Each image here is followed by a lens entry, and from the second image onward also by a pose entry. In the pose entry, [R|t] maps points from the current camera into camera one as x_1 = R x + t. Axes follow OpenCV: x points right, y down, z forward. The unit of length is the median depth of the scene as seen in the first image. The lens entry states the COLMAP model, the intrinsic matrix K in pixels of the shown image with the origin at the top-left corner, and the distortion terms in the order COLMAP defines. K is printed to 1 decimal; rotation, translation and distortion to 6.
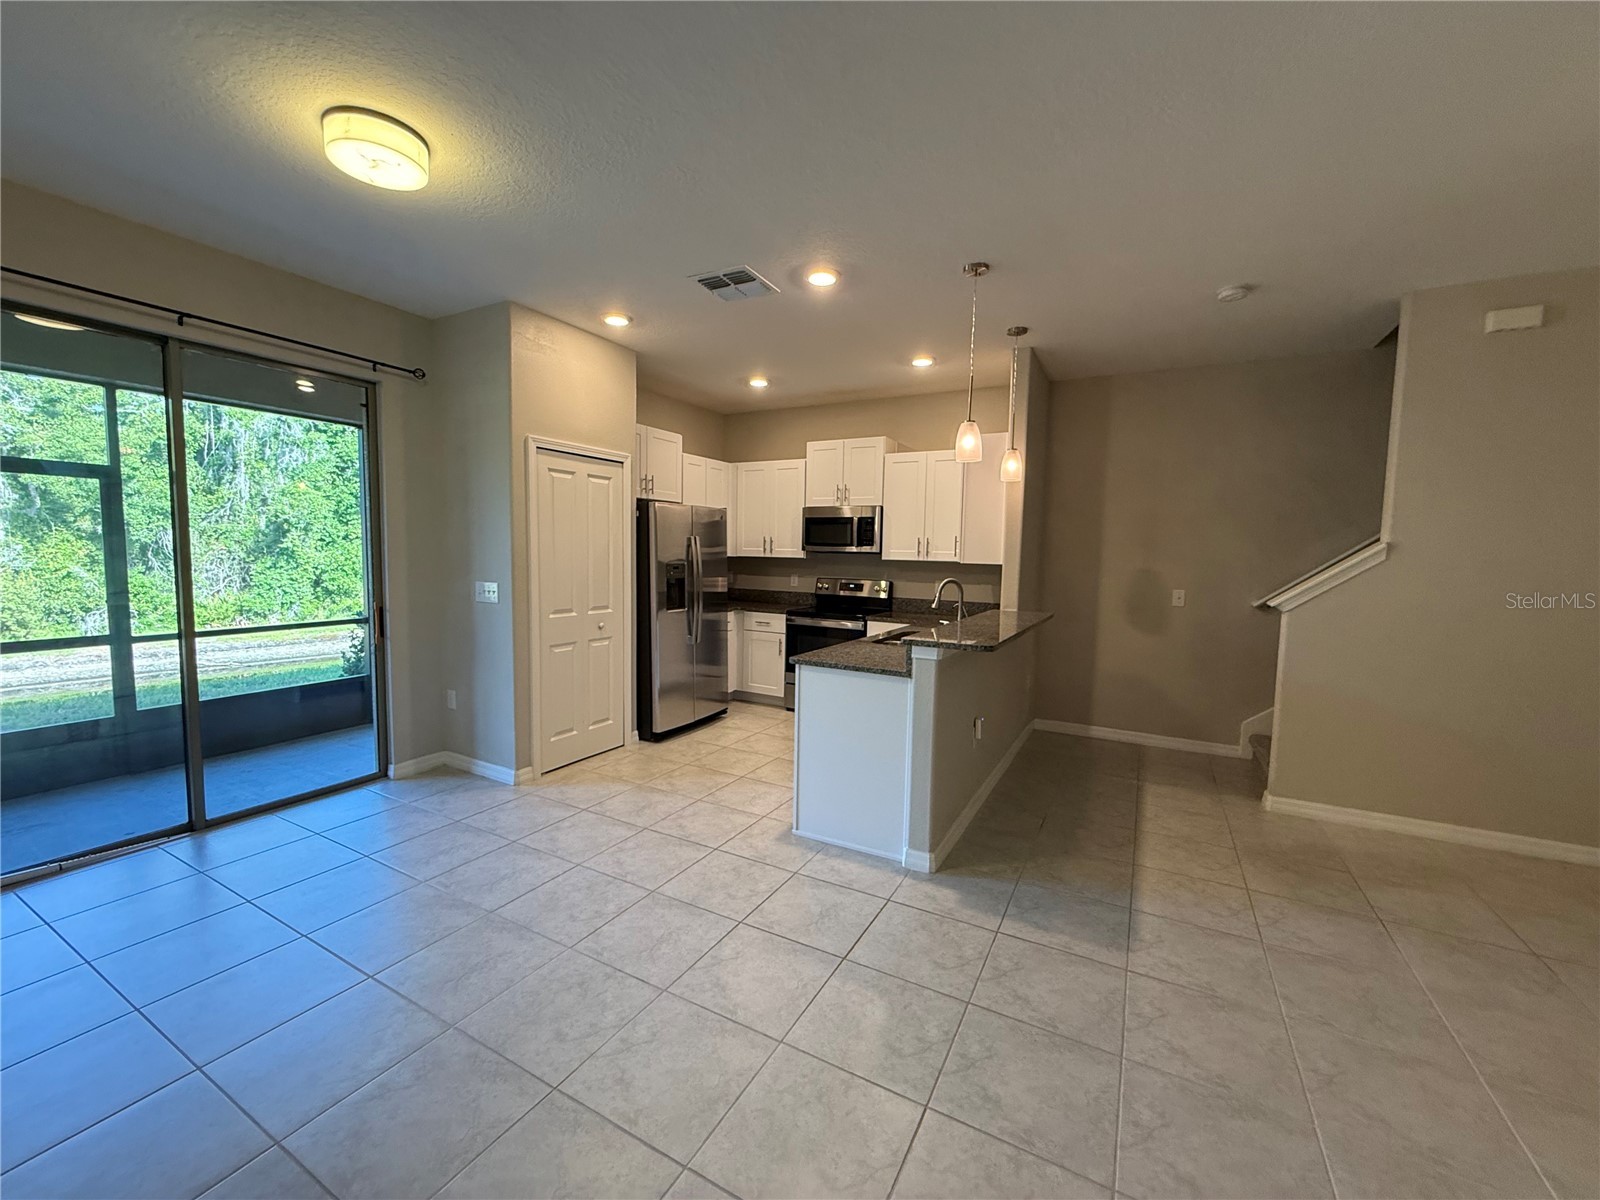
lens RADIAL K [[633.8, 0, 800.0], [0, 633.8, 600.0], [0, 0, 1]] dist [-0.000260, -0.000027]
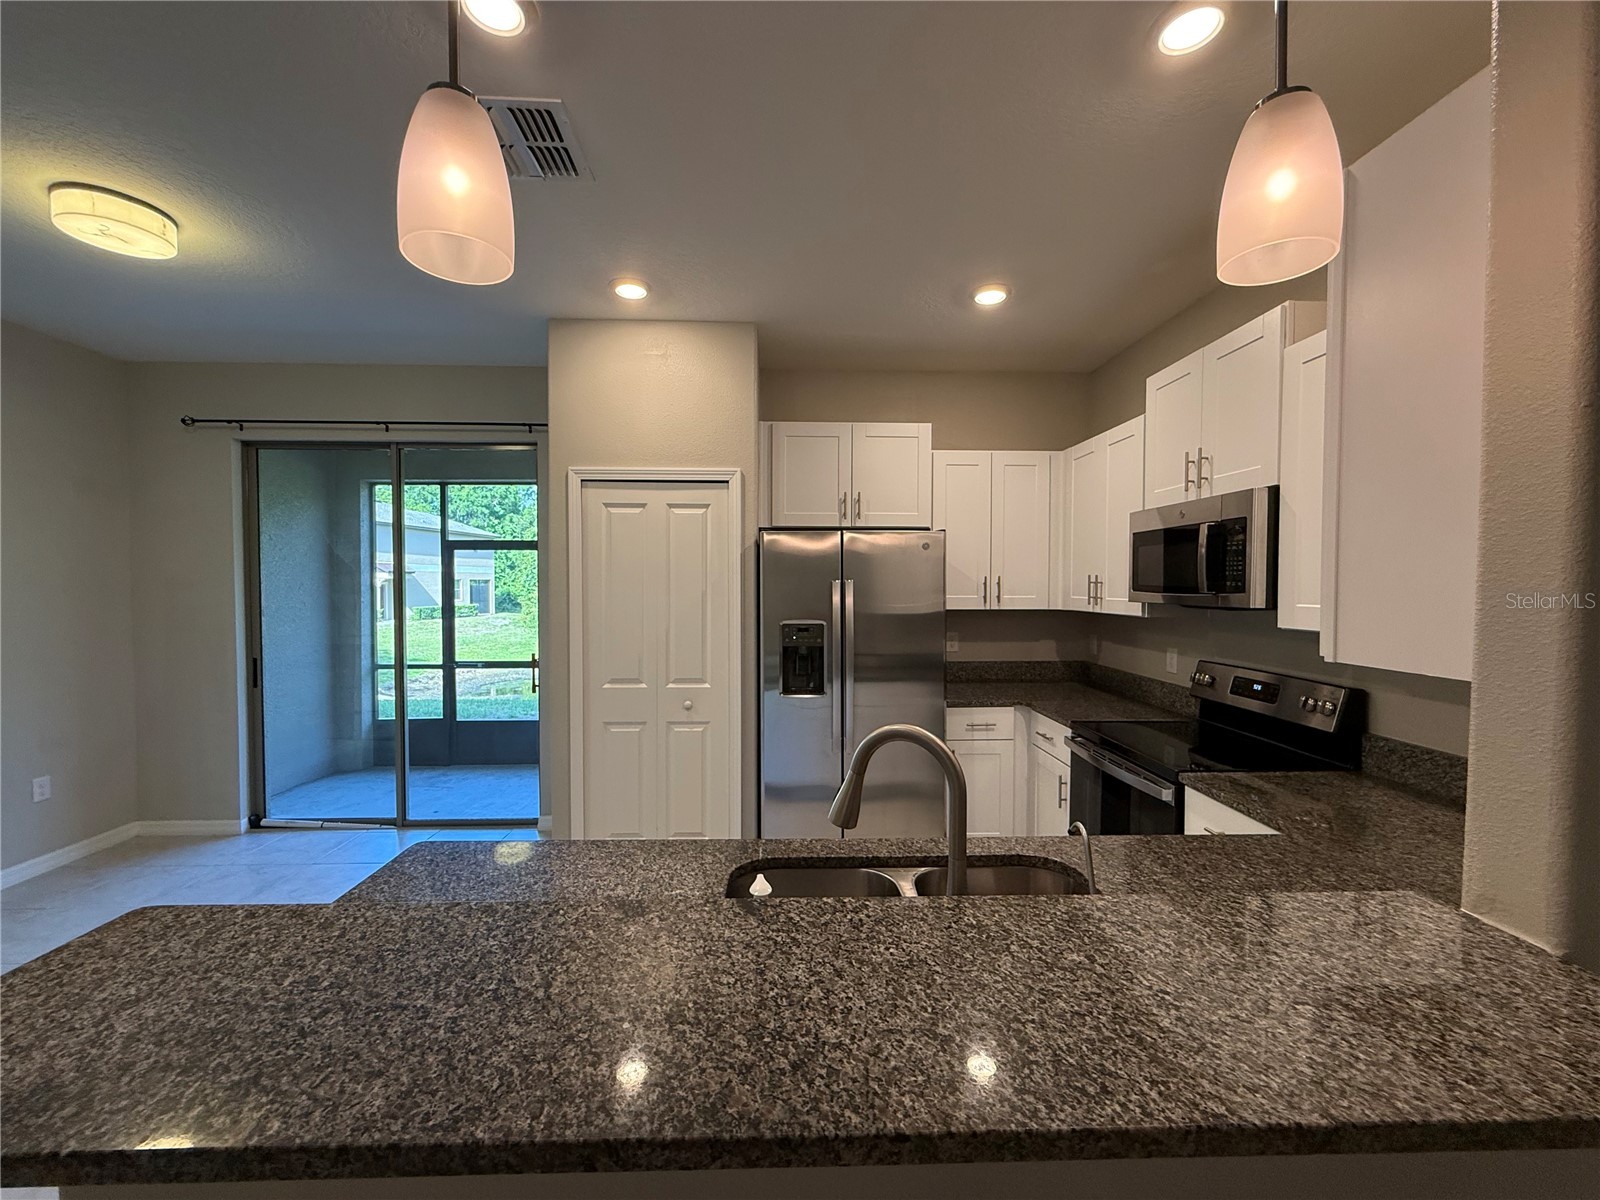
lens RADIAL K [[640.7, 0, 809.1], [0, 640.7, 597.8], [0, 0, 1]] dist [0.001673, 0.000149]
pose [[0.522507, 0.006071, -0.852614, 0.395607], [-0.058637, 0.997863, -0.028829, -0.070872], [0.850617, 0.065058, 0.521746, 0.719458]]
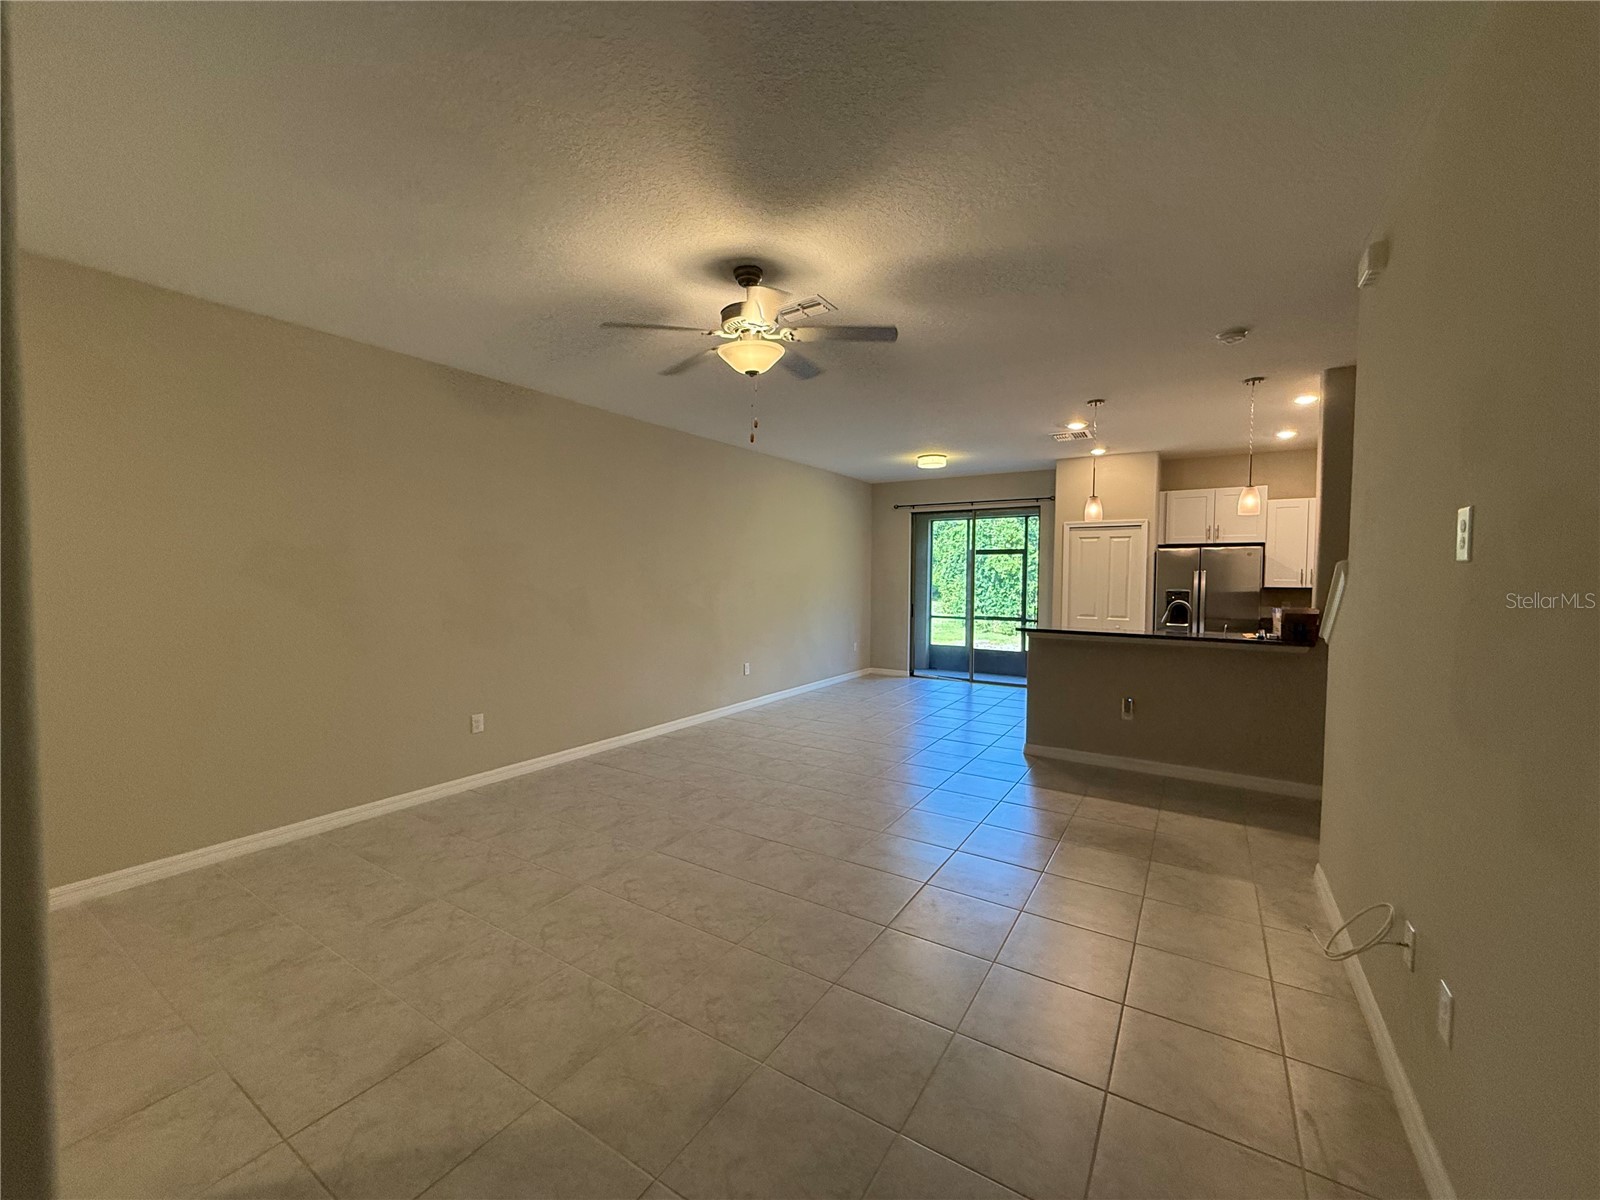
lens RADIAL K [[633.8, 0, 800.0], [0, 633.8, 600.0], [0, 0, 1]] dist [-0.000260, -0.000027]
pose [[-0.065505, 0.018698, -0.997677, 1.357715], [-0.088356, 0.995789, 0.024464, 0.002167], [0.993933, 0.089753, -0.063577, 0.286038]]
